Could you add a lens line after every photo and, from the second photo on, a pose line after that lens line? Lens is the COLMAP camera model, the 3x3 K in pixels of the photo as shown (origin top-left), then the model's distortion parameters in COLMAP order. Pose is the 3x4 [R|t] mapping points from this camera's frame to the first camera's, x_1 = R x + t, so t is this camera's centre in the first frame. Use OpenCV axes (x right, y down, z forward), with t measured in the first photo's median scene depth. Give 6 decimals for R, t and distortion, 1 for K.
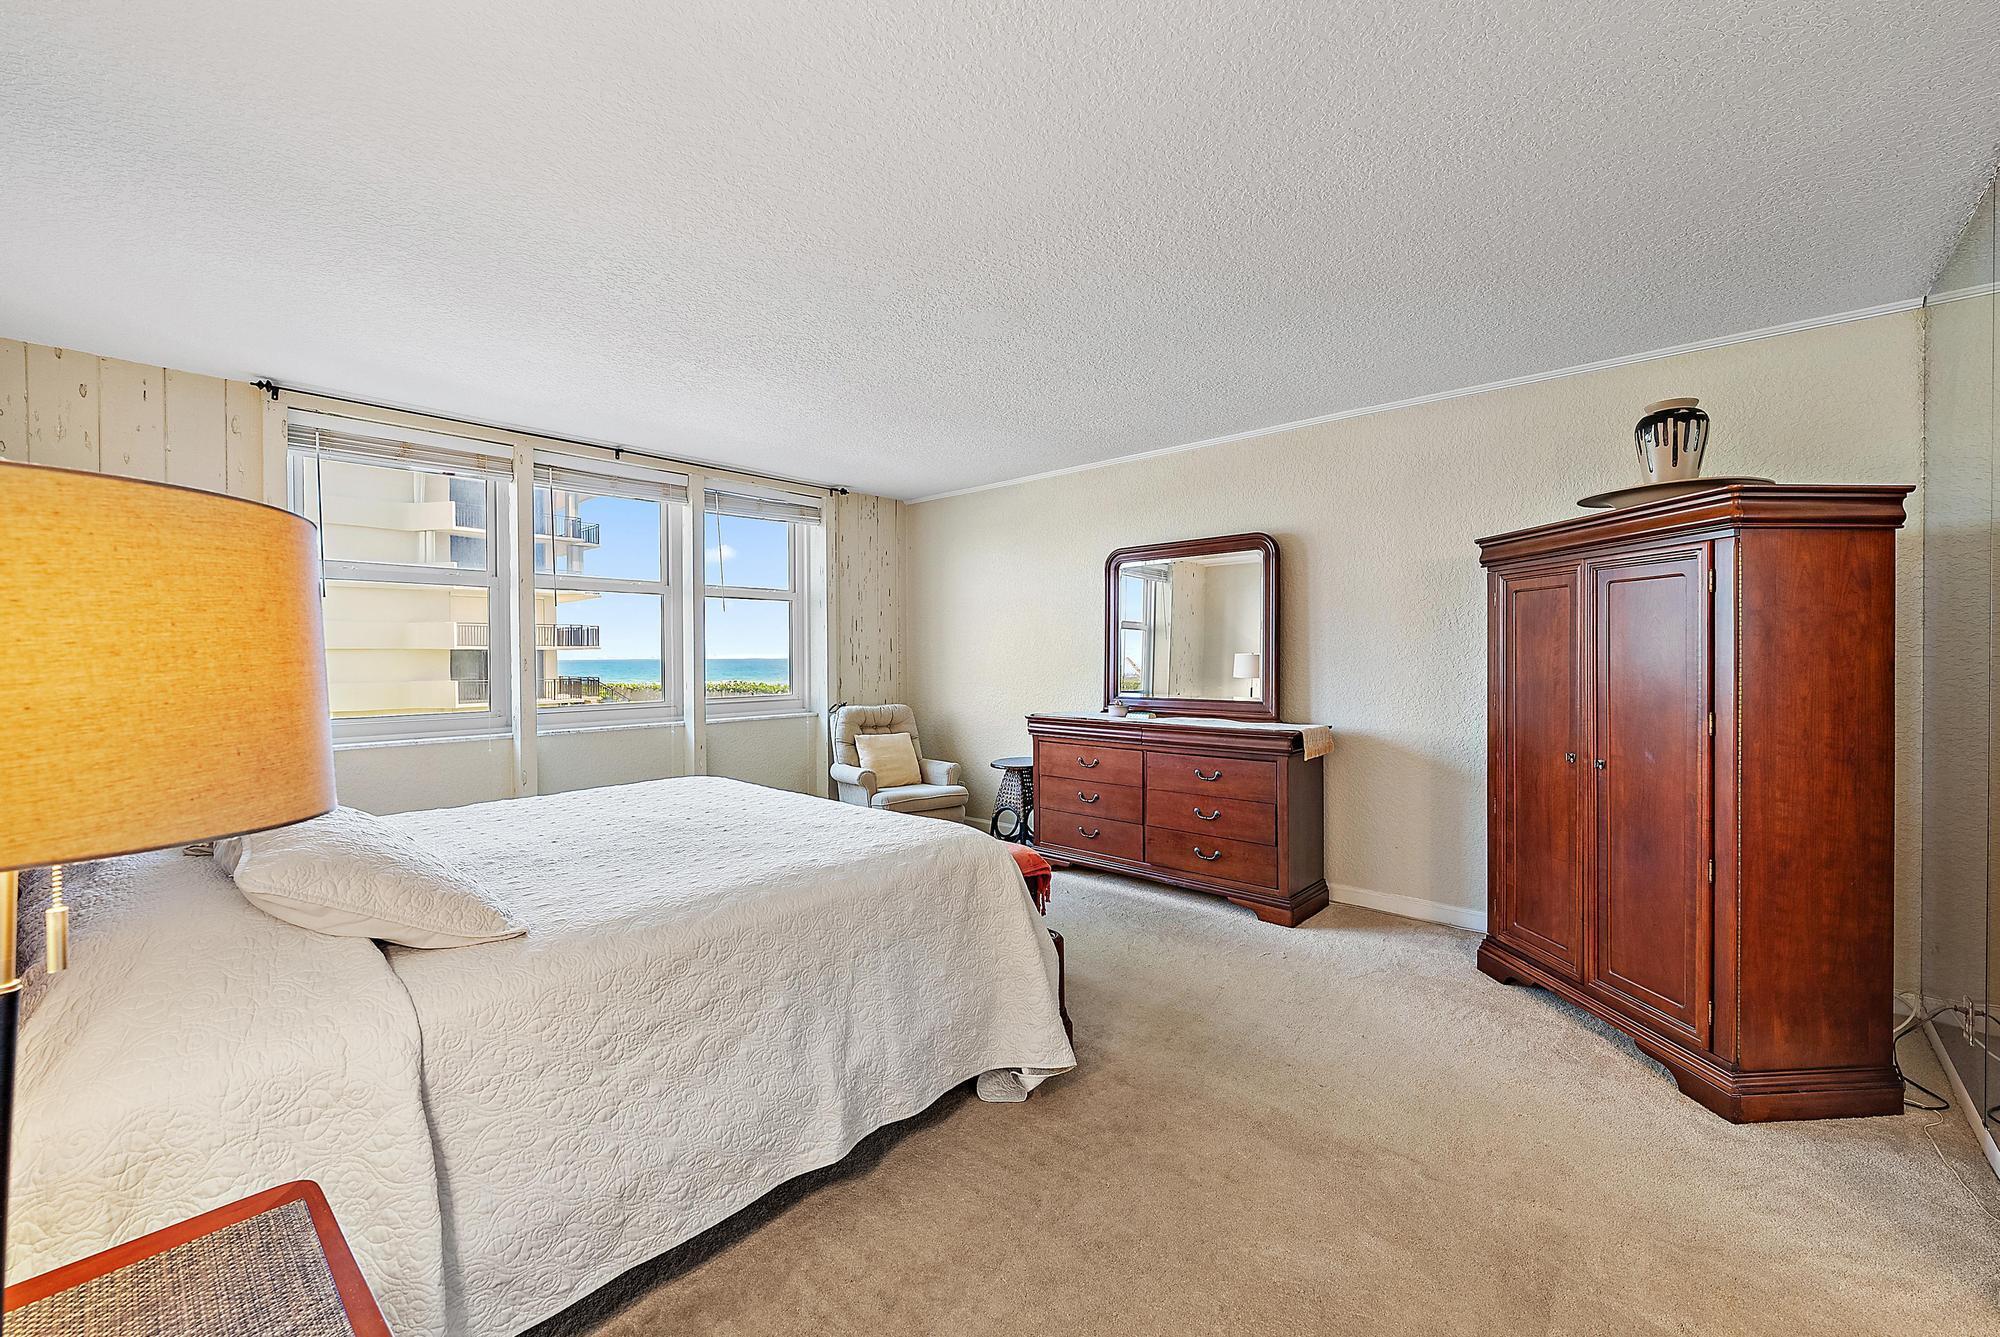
lens RADIAL K [[780.5, 0, 998.7], [0, 780.5, 660.4], [0, 0, 1]] dist [-0.019353, -0.000151]
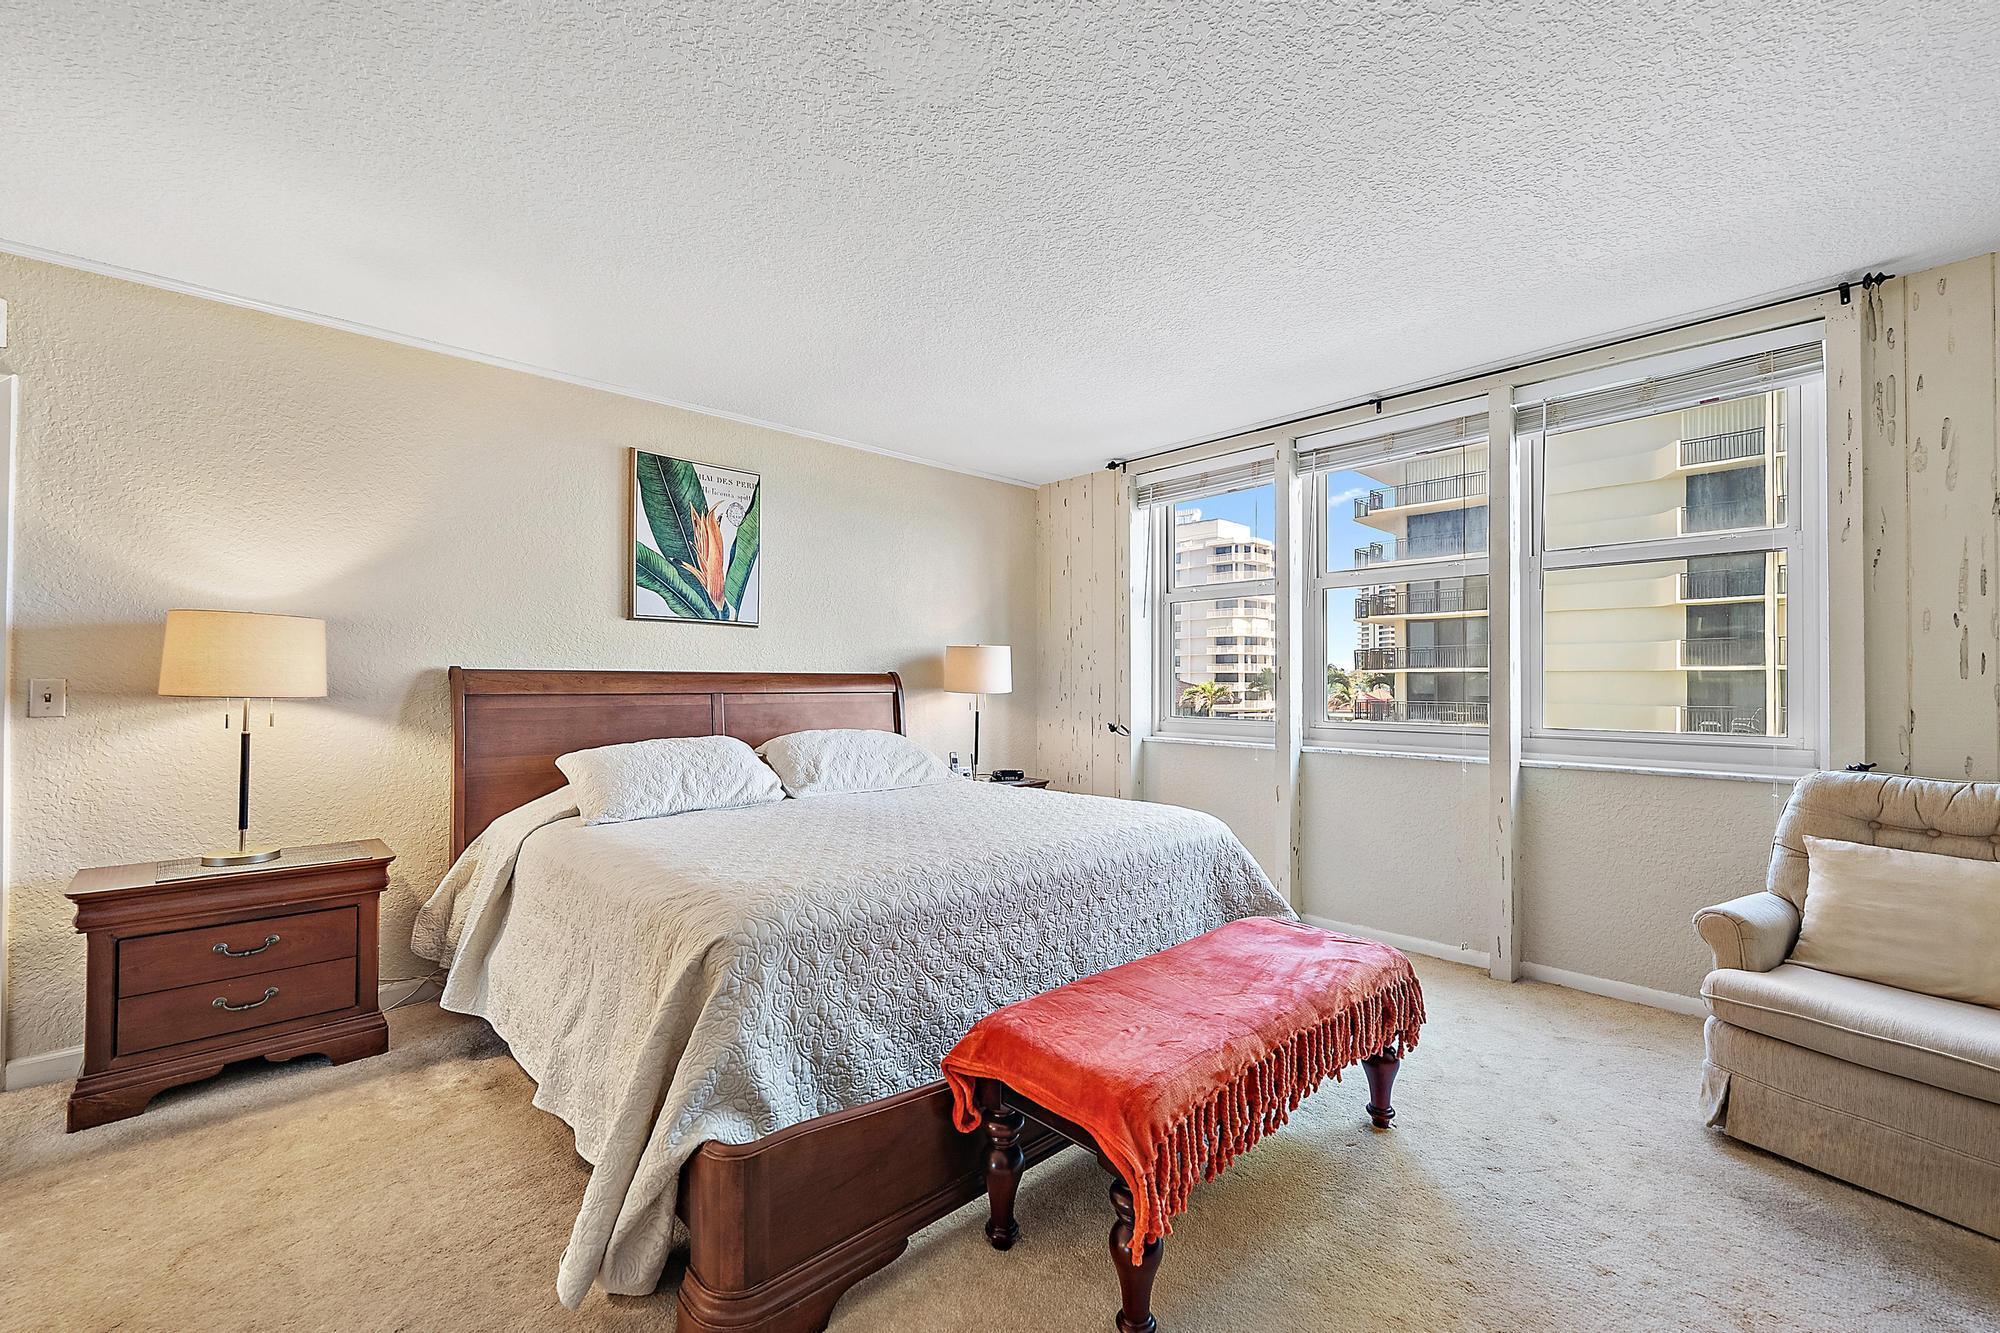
lens RADIAL K [[780.5, 0, 998.3], [0, 780.5, 676.4], [0, 0, 1]] dist [-0.019353, -0.000151]
pose [[-0.081284, -0.000678, -0.996691, 0.277855], [-0.011515, 0.999934, 0.000259, 0.011299], [0.996624, 0.011498, -0.081286, 0.579000]]
